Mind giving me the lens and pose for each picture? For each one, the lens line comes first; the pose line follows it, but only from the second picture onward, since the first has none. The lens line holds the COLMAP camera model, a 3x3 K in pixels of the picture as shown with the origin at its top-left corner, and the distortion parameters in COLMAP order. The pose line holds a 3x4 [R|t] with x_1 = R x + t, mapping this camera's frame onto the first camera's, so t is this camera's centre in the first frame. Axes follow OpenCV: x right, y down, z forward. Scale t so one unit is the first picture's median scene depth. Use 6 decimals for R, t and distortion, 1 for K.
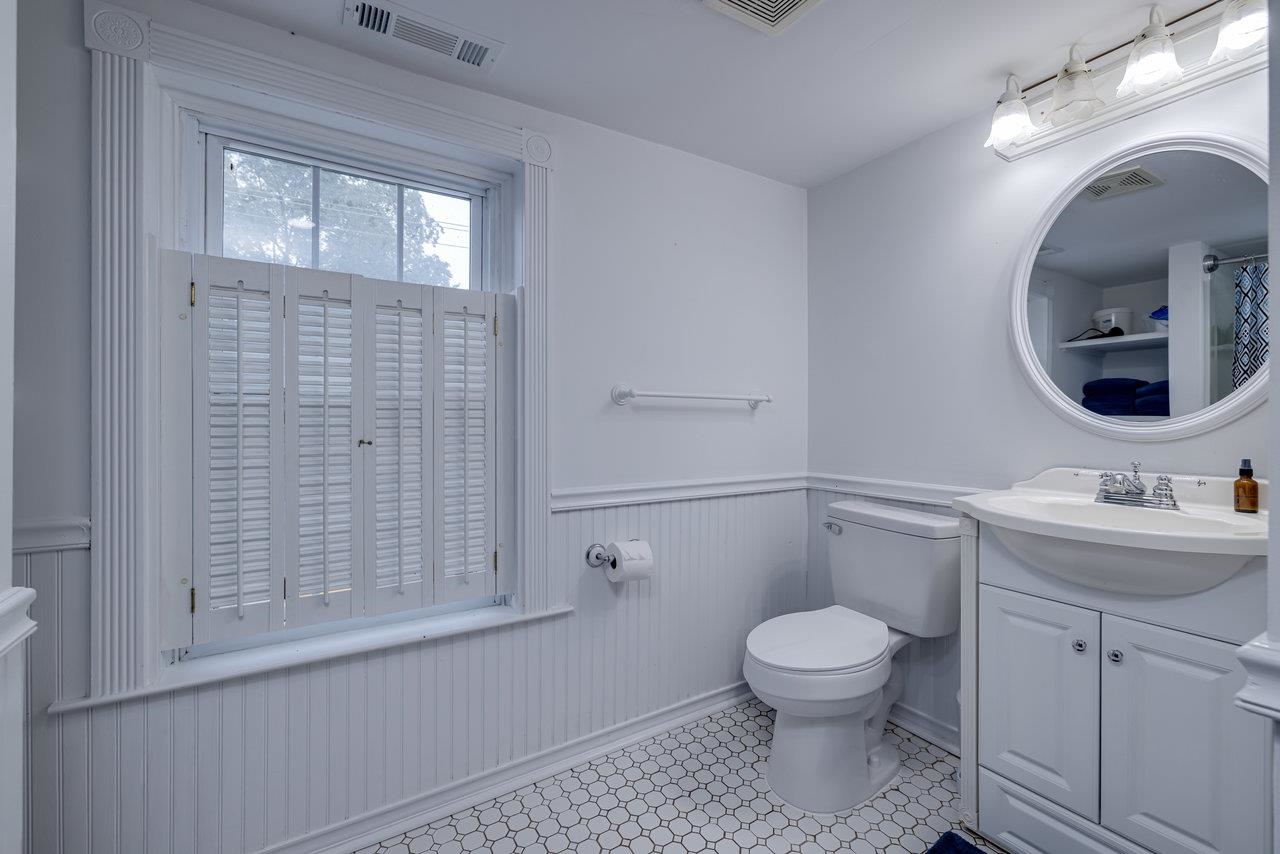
lens RADIAL K [[535.8, 0, 650.2], [0, 535.8, 424.4], [0, 0, 1]] dist [-0.000374, -0.000159]
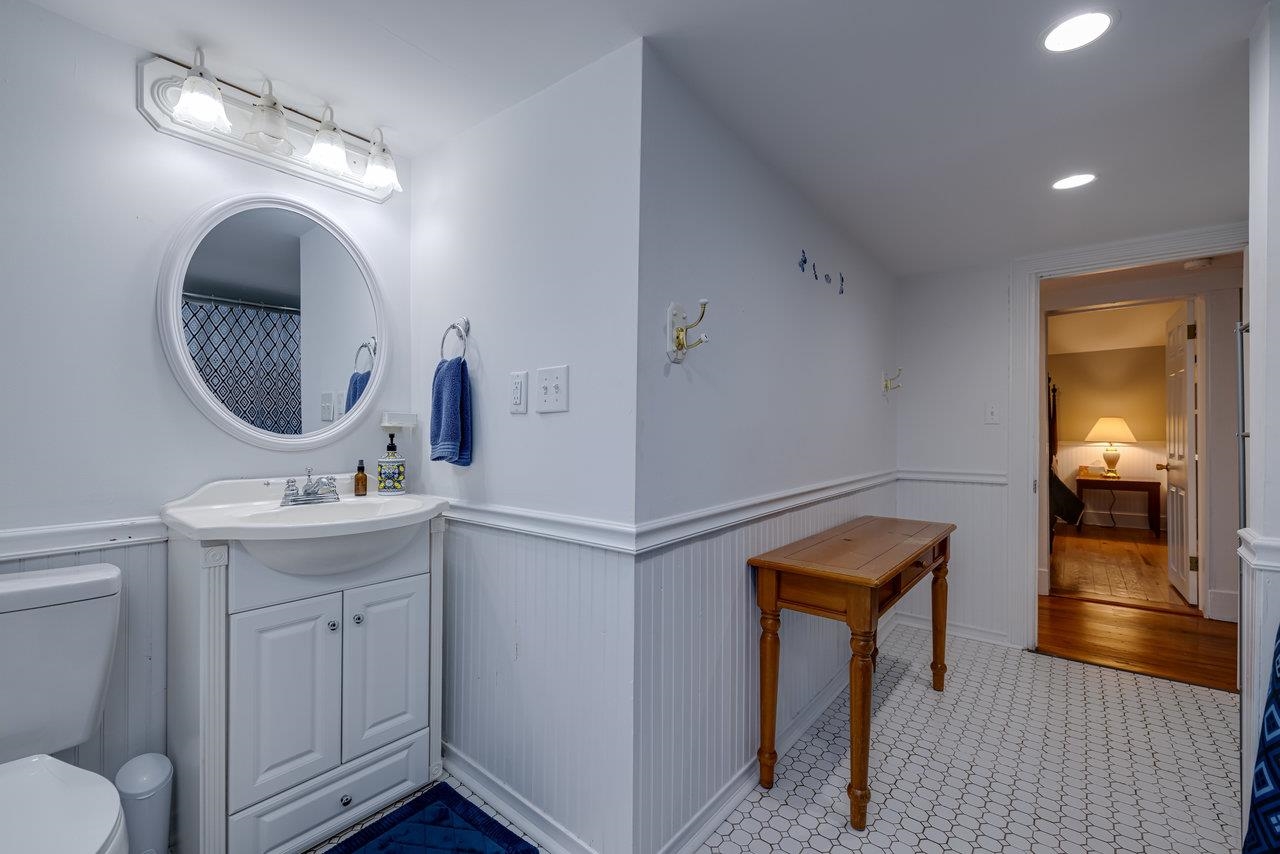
lens RADIAL K [[535.8, 0, 650.2], [0, 535.8, 424.4], [0, 0, 1]] dist [-0.000374, -0.000159]
pose [[-0.318009, 0.006404, 0.948066, -0.504633], [-0.011636, 0.999876, -0.010656, -0.023933], [-0.948016, -0.014420, -0.317895, 0.670680]]
